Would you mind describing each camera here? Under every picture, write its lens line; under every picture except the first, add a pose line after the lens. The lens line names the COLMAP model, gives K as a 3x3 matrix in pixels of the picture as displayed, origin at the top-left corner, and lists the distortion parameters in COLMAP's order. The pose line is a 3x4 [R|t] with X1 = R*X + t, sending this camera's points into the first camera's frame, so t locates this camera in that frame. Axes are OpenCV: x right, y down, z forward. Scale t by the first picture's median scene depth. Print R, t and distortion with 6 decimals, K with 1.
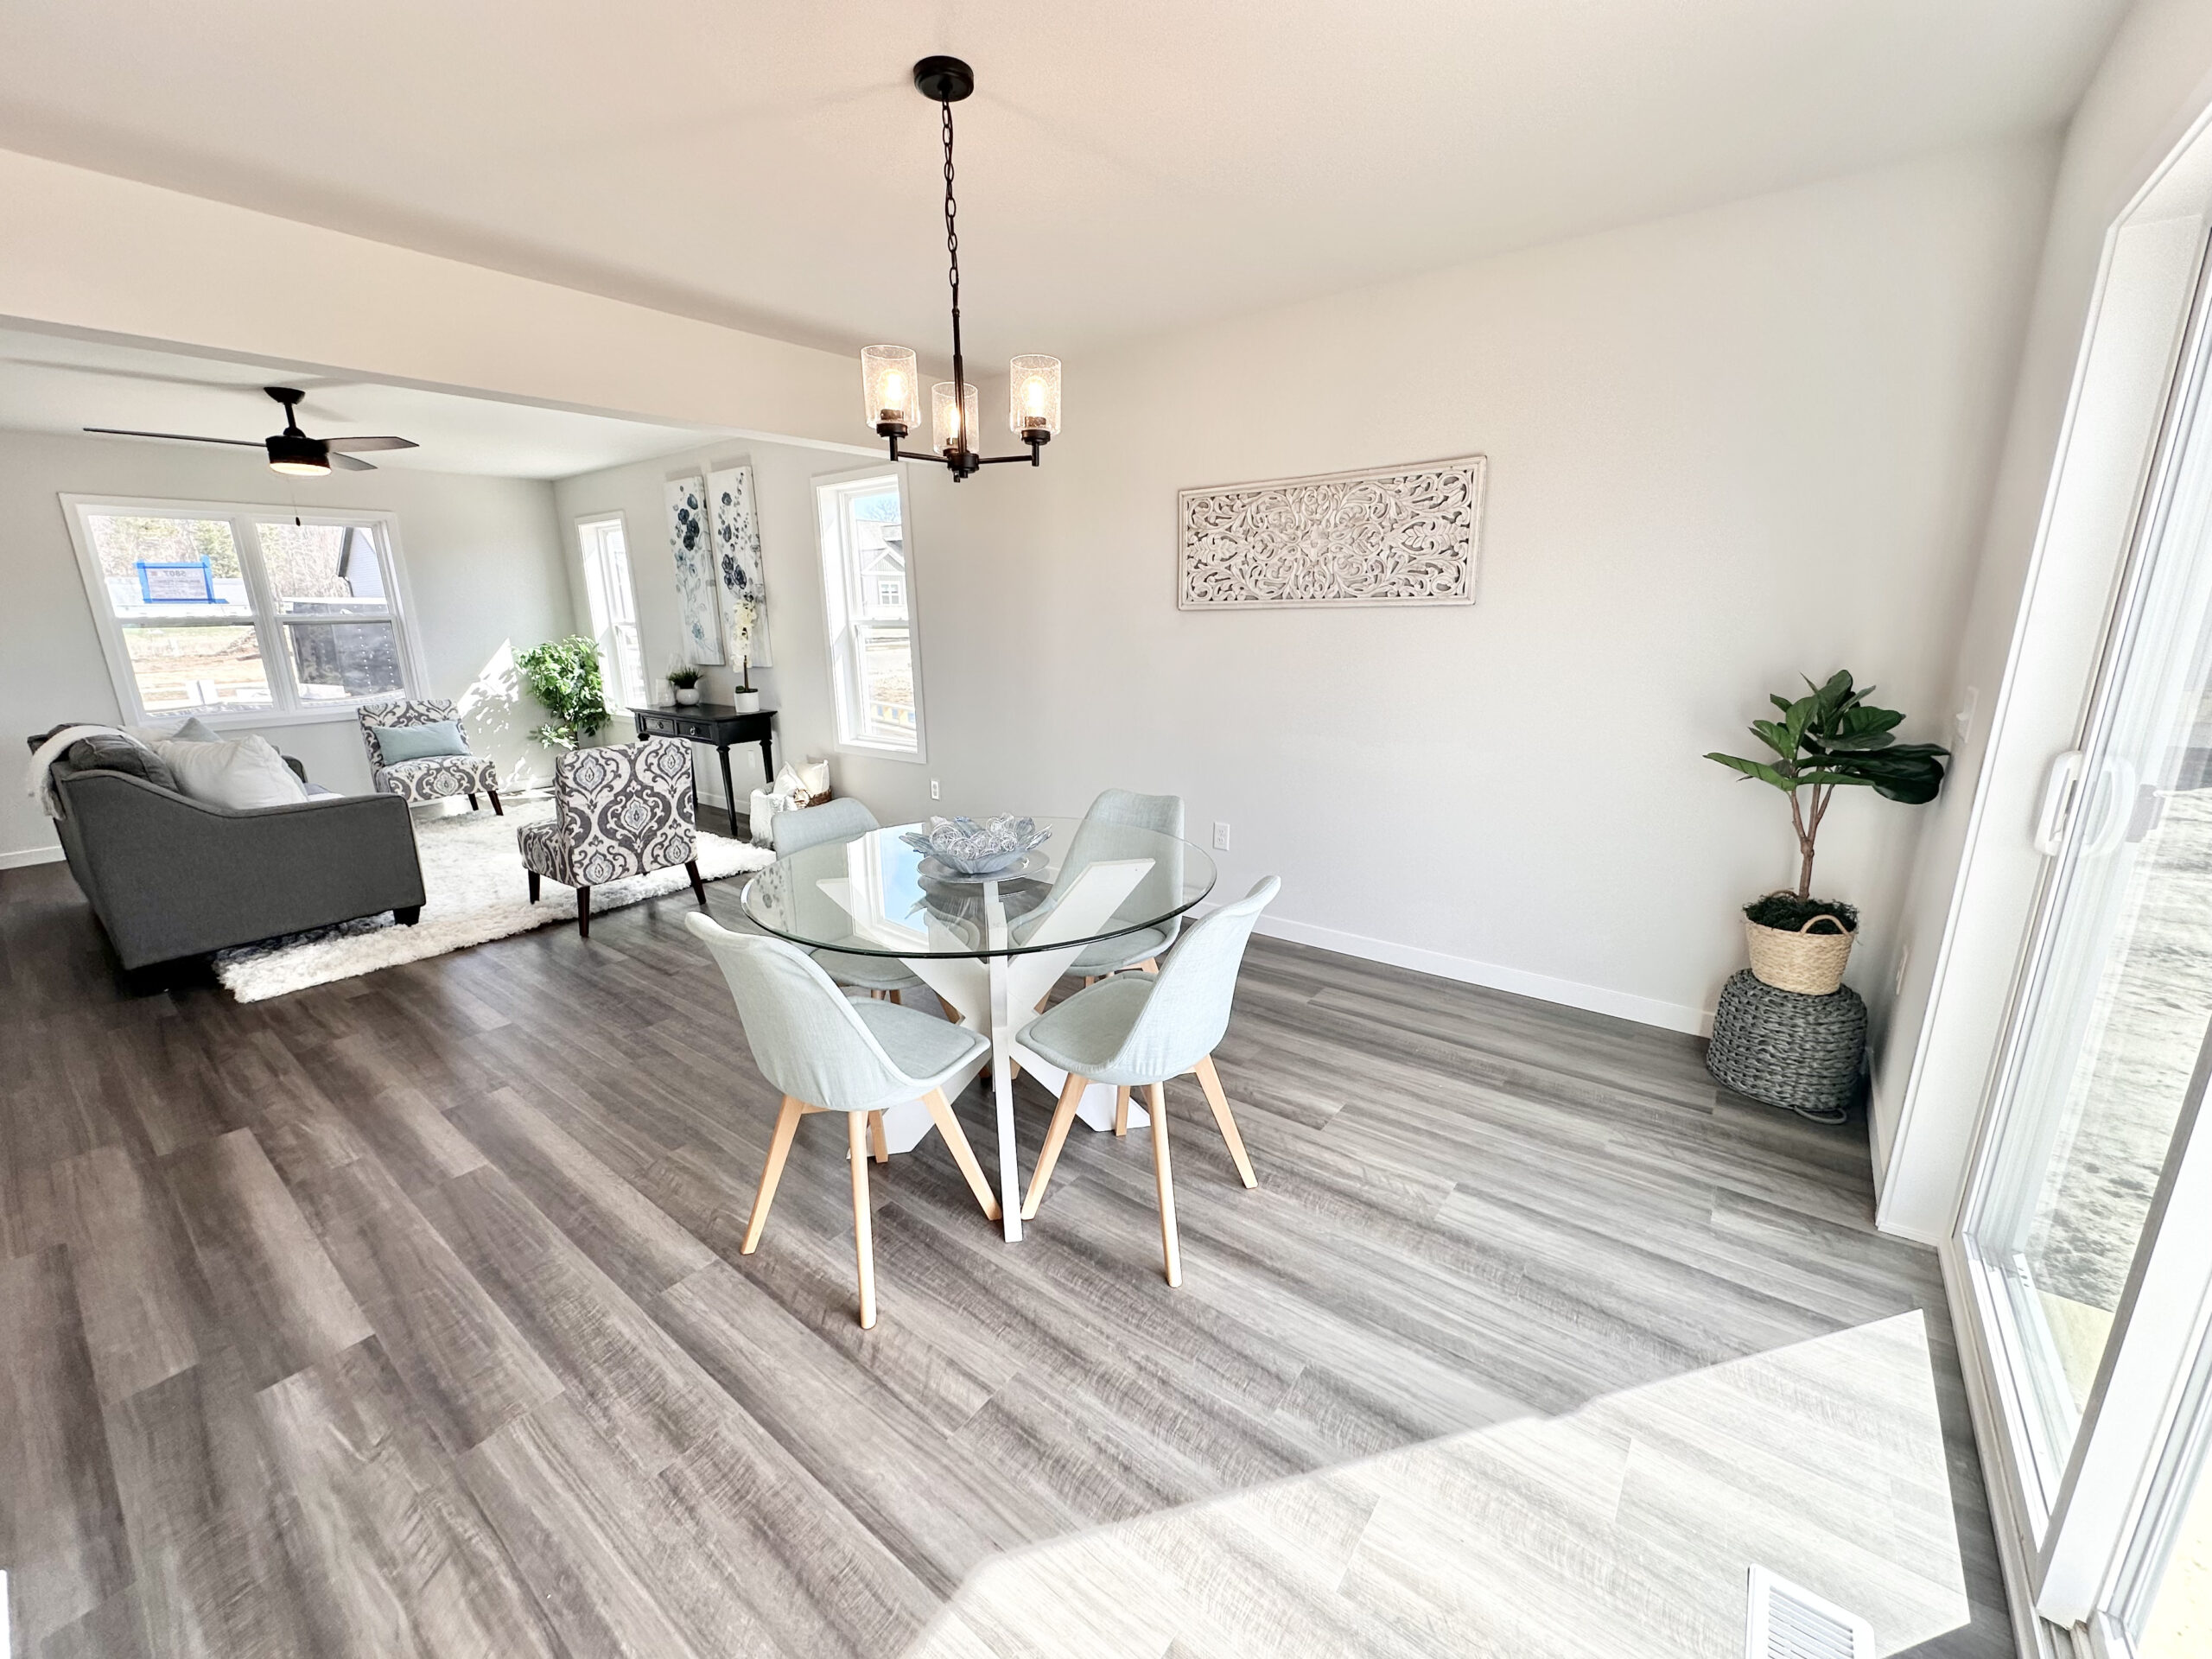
lens RADIAL K [[879.8, 0, 1106.7], [0, 879.8, 830.2], [0, 0, 1]] dist [-0.003119, 0.000309]
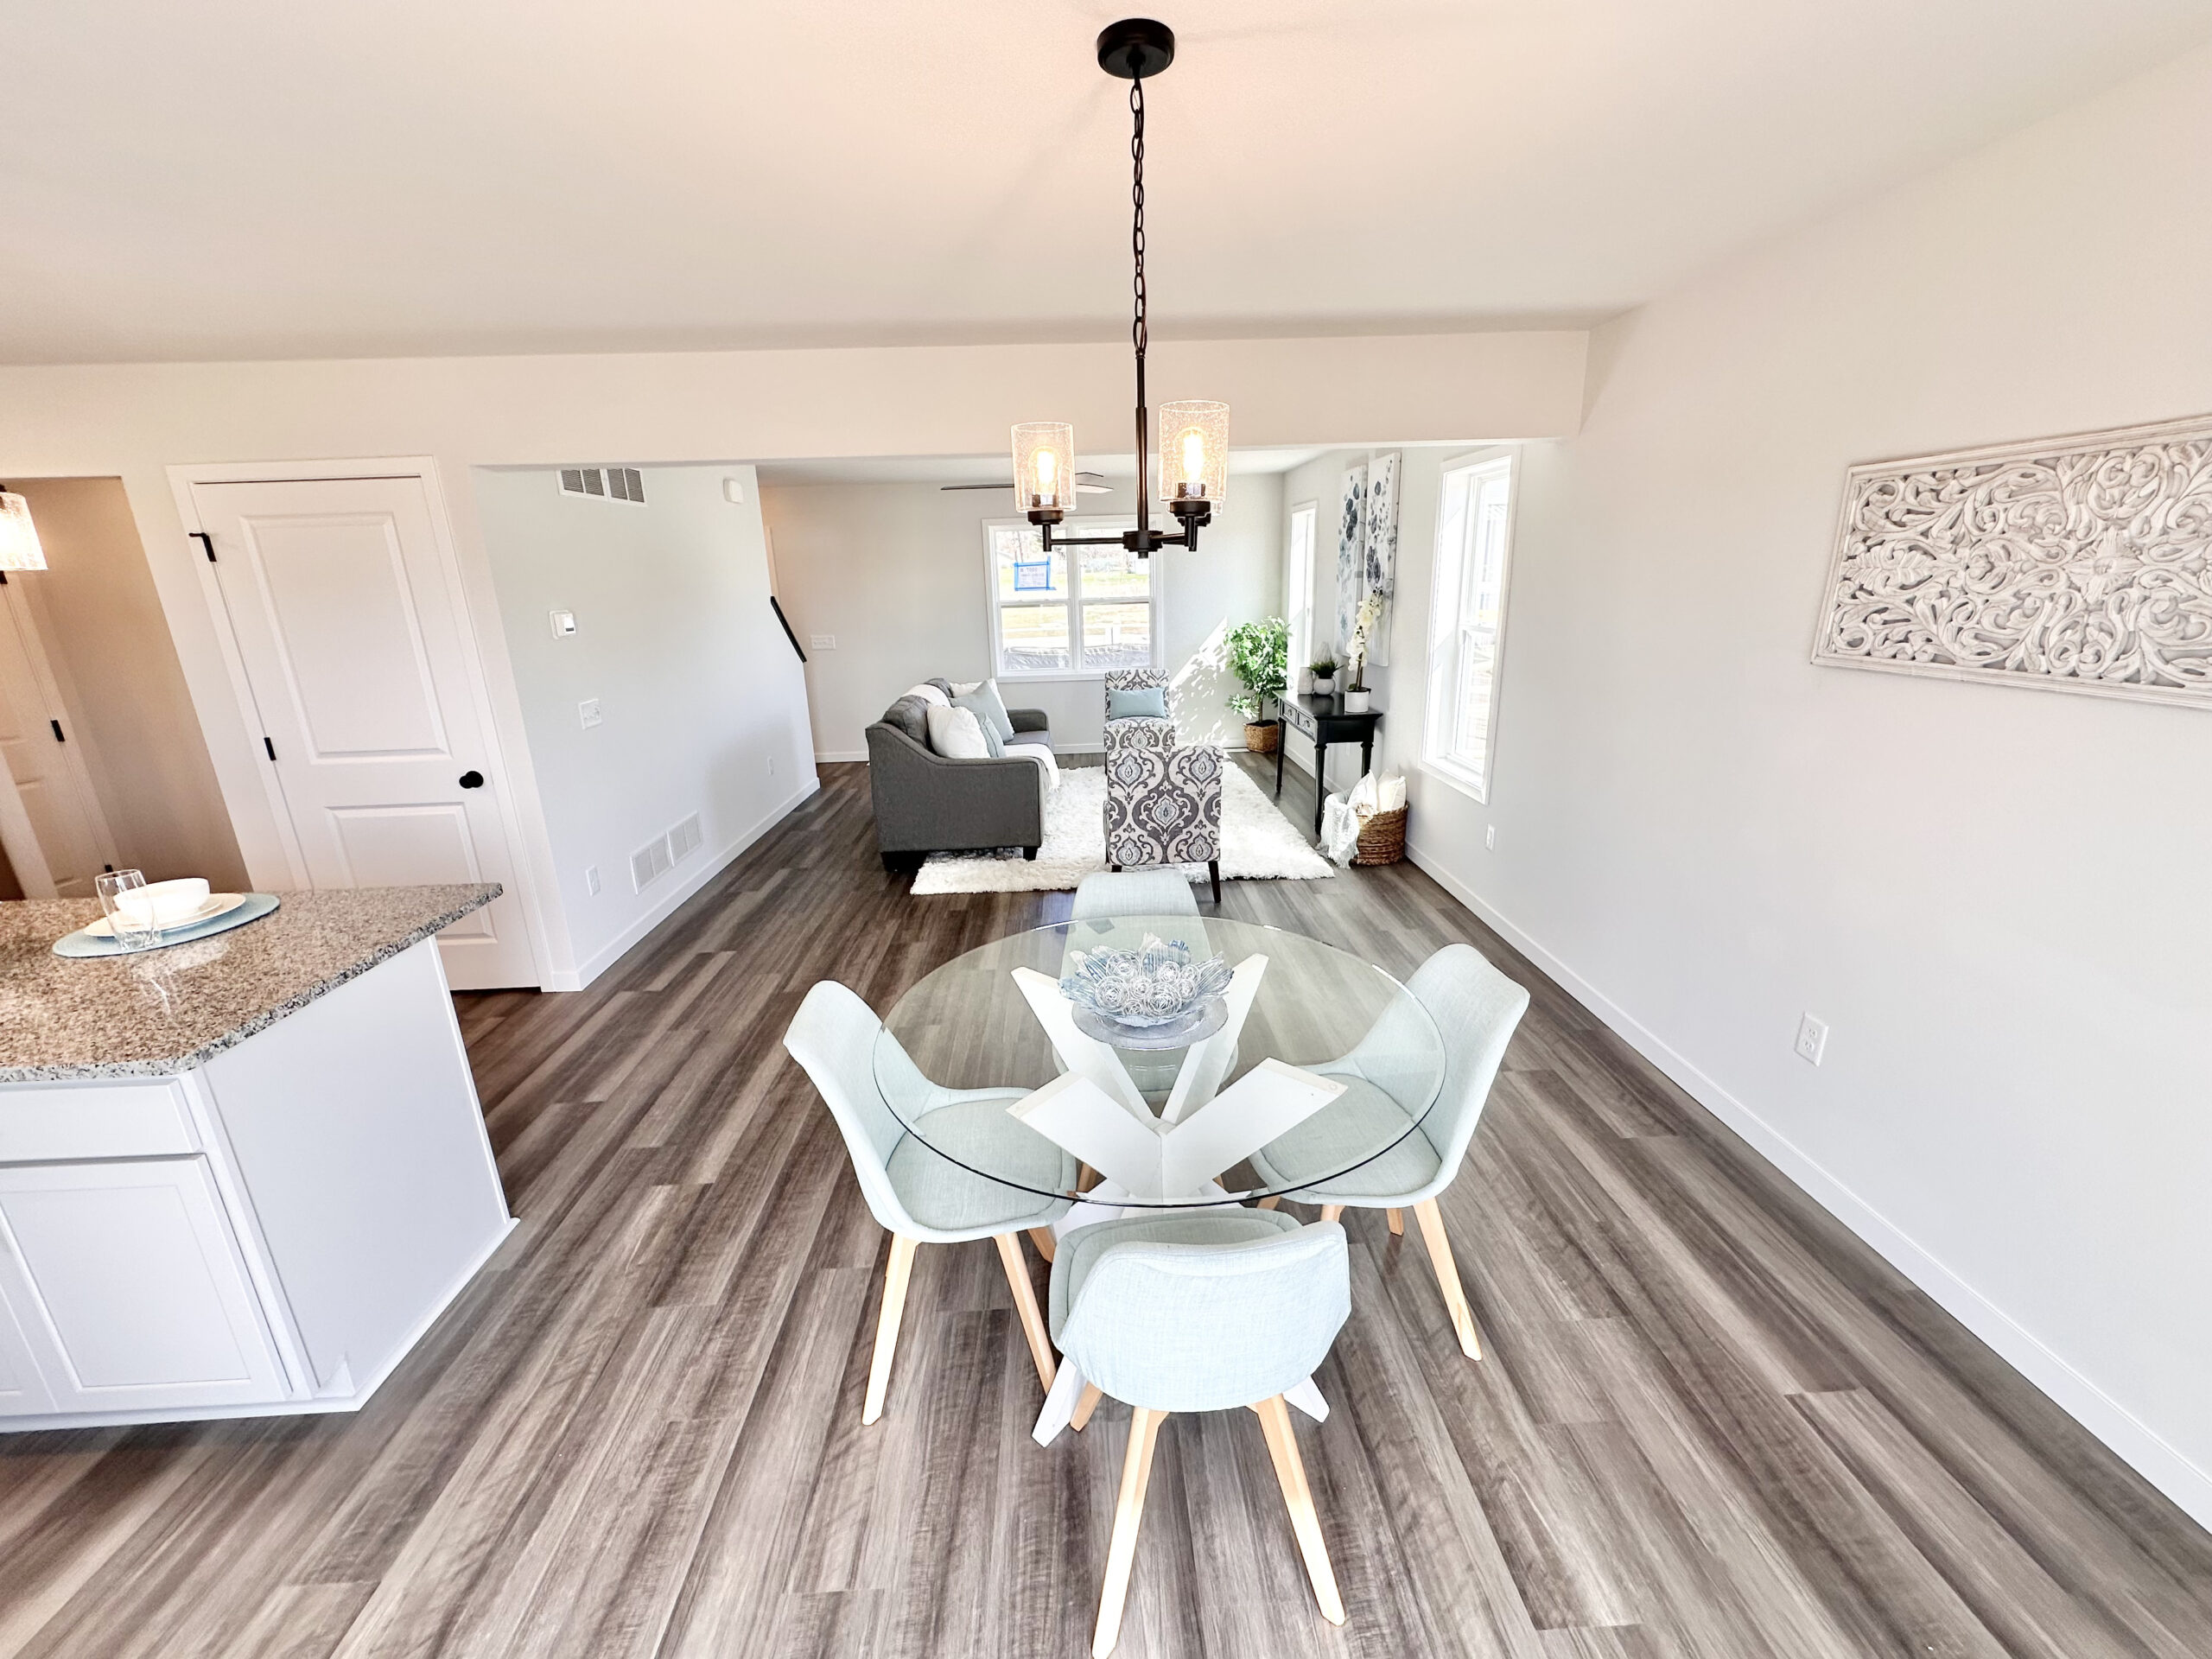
lens RADIAL K [[879.8, 0, 1106.2], [0, 879.8, 831.2], [0, 0, 1]] dist [-0.003119, 0.000309]
pose [[0.642120, 0.213607, -0.736243, 0.230292], [-0.169774, 0.976172, 0.135148, -0.130873], [0.747569, 0.038214, 0.663084, 0.226345]]
